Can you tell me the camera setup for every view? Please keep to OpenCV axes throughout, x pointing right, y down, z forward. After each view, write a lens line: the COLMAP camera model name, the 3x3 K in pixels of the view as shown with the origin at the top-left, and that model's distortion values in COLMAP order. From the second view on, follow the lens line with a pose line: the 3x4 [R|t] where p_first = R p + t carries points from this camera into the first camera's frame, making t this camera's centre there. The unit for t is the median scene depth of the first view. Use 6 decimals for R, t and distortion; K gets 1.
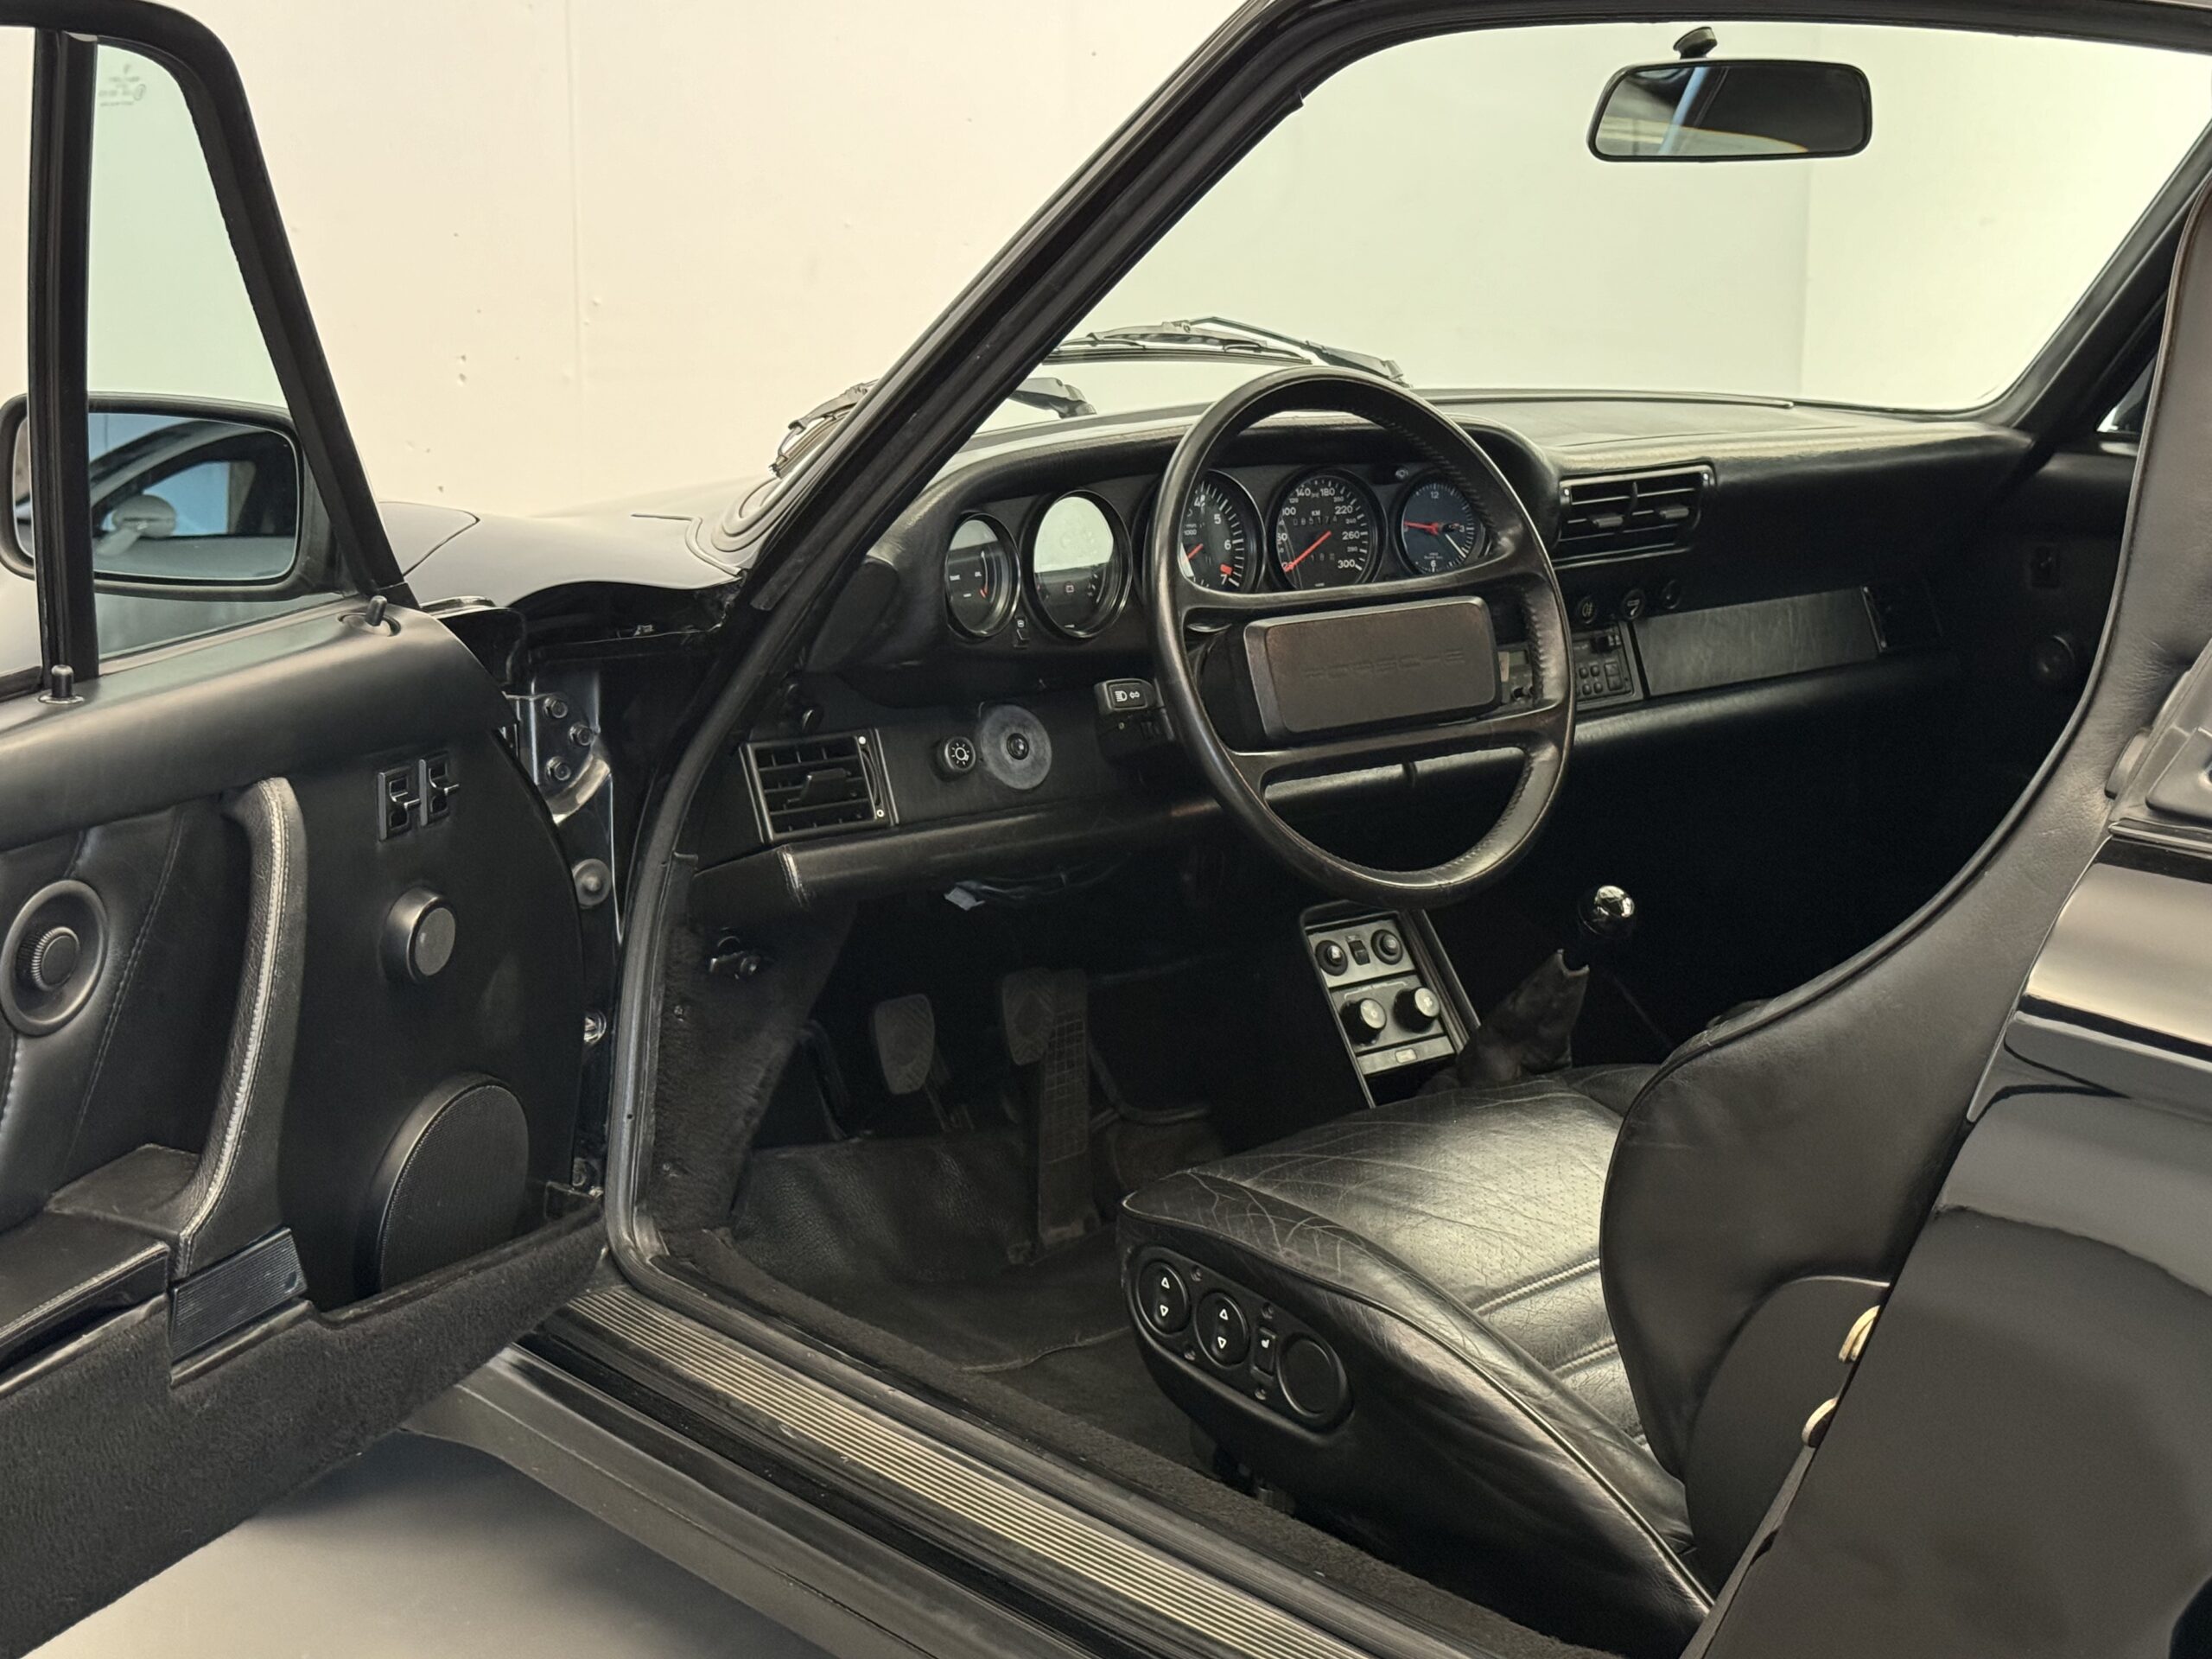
lens RADIAL K [[3267.0, 0, 1106.0], [0, 3267.0, 829.5], [0, 0, 1]] dist [0.163911, -0.160787]
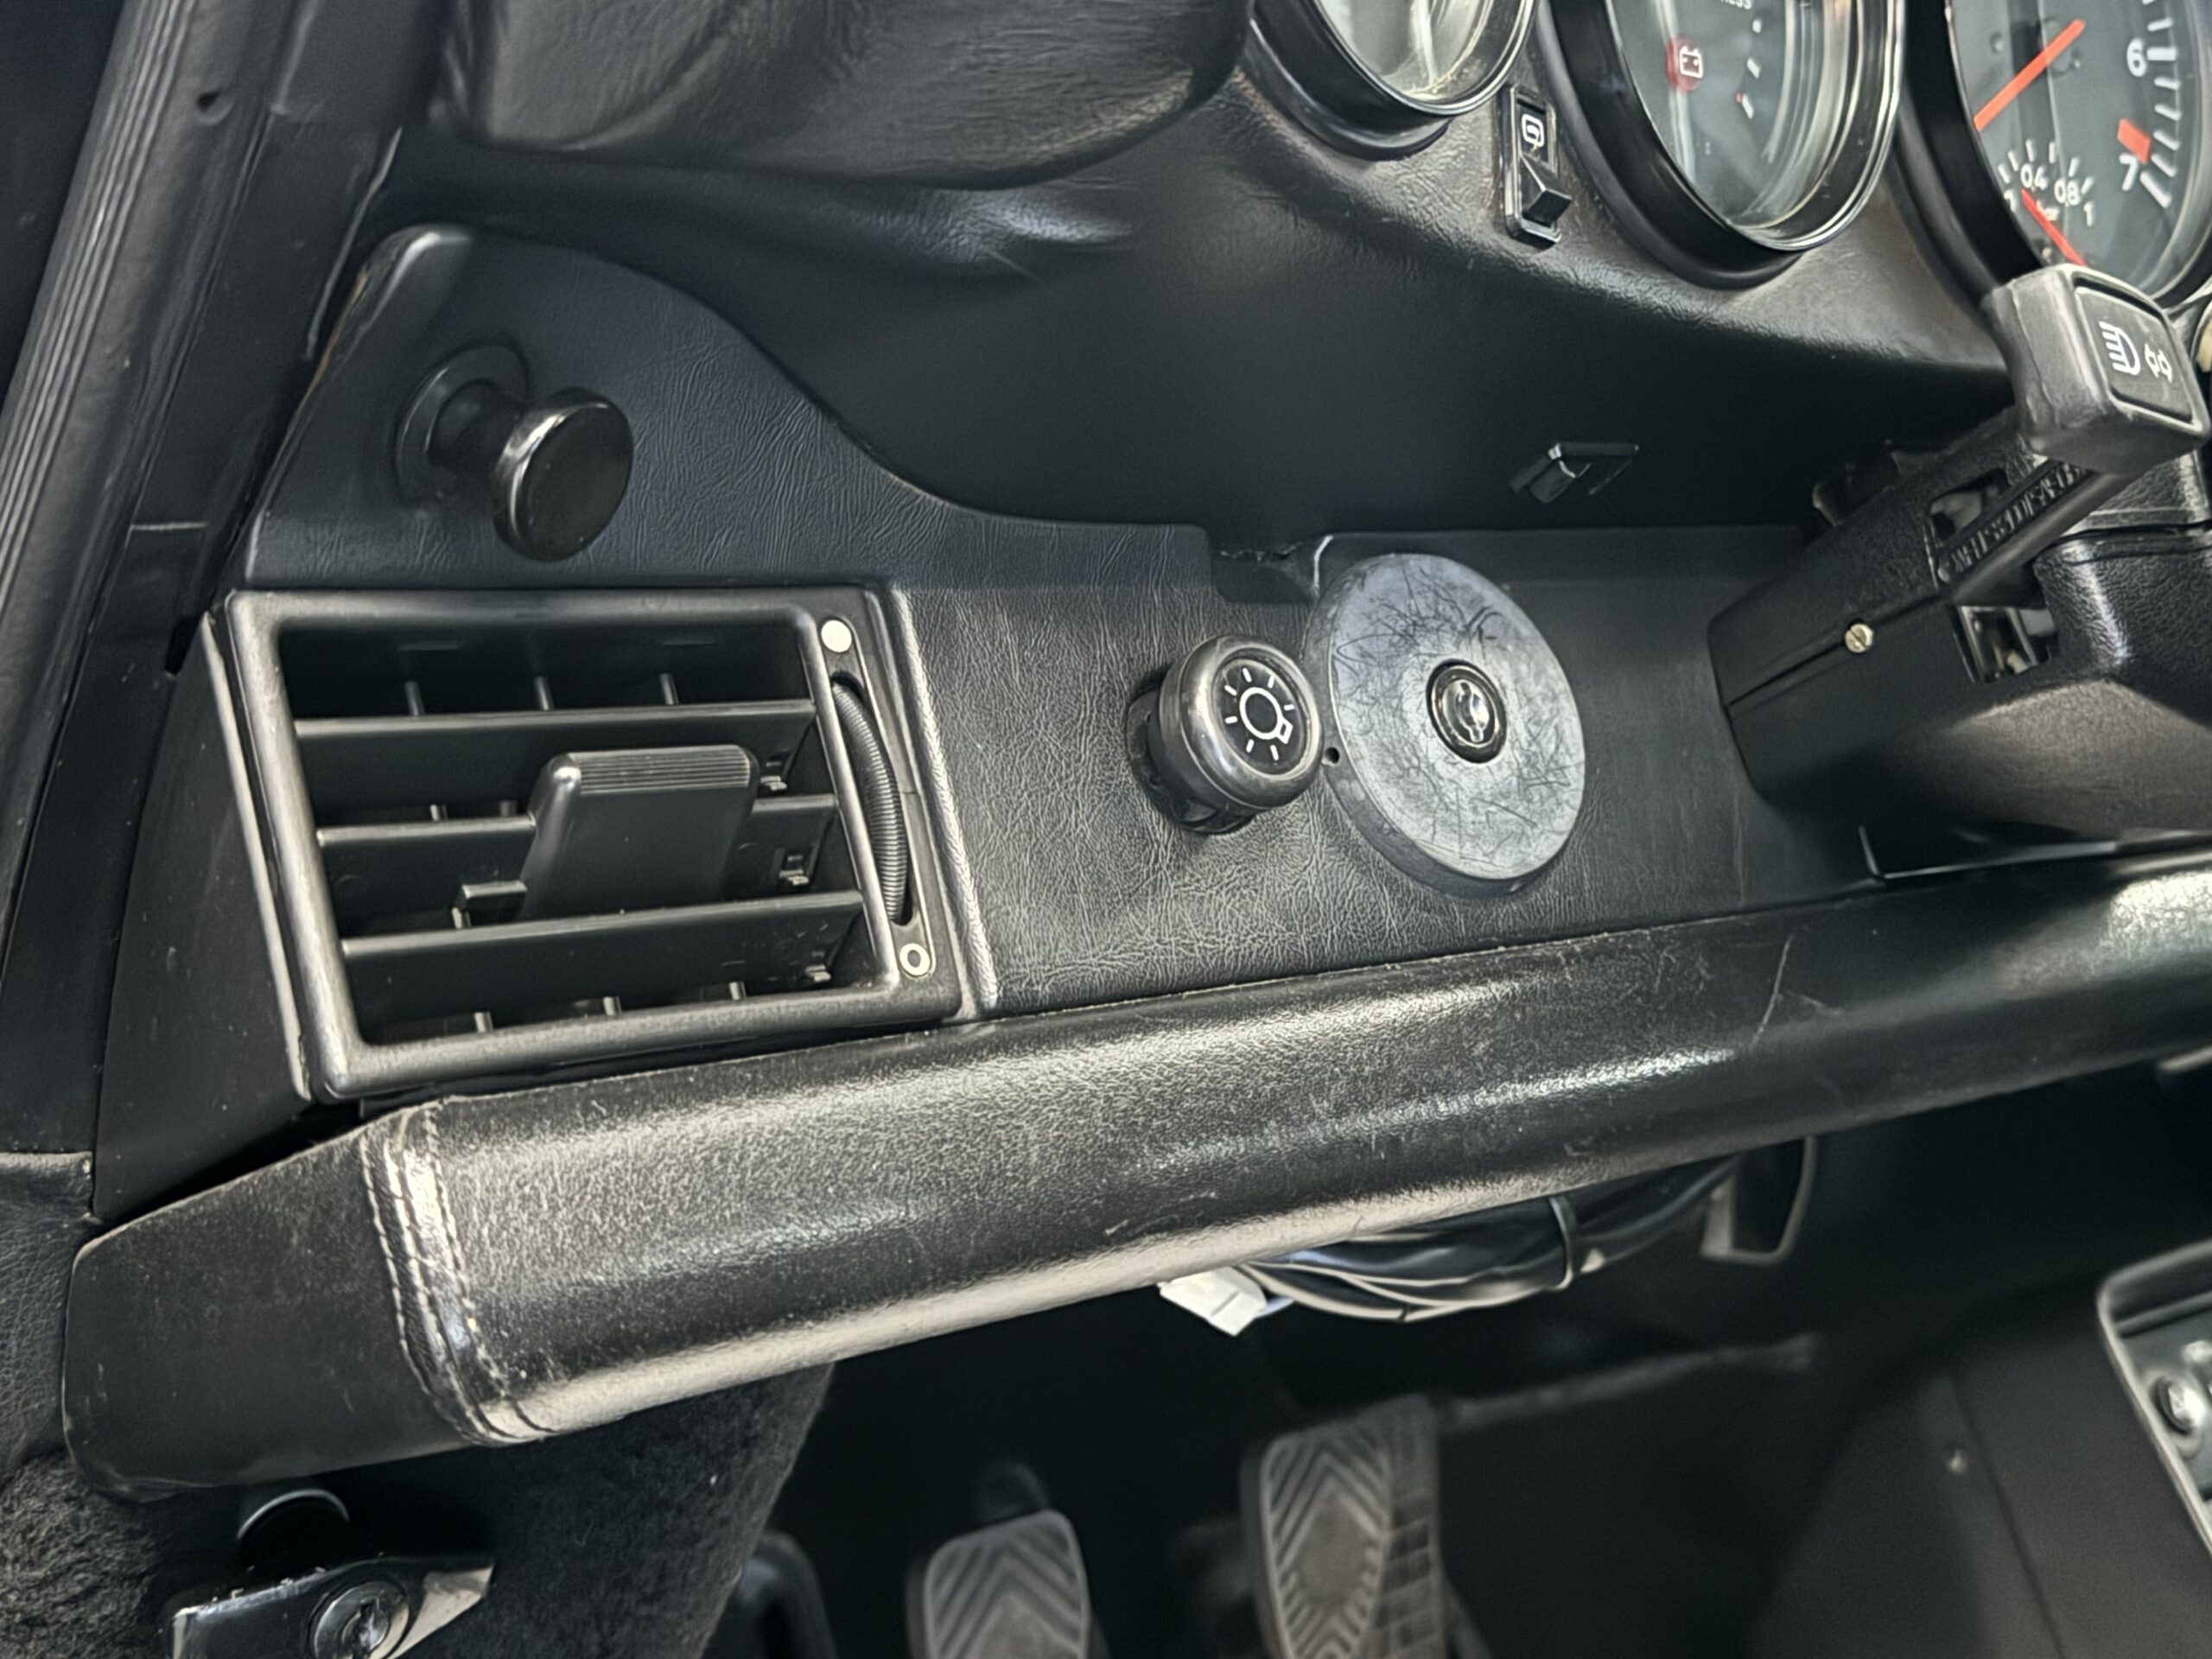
lens RADIAL K [[2704.3, 0, 1106.0], [0, 2704.3, 829.5], [0, 0, 1]] dist [0.146048, -0.005403]
pose [[0.999787, -0.003505, -0.020354, -0.052845], [0.001612, 0.995733, -0.092272, 0.003294], [0.020591, 0.092219, 0.995526, 0.825514]]
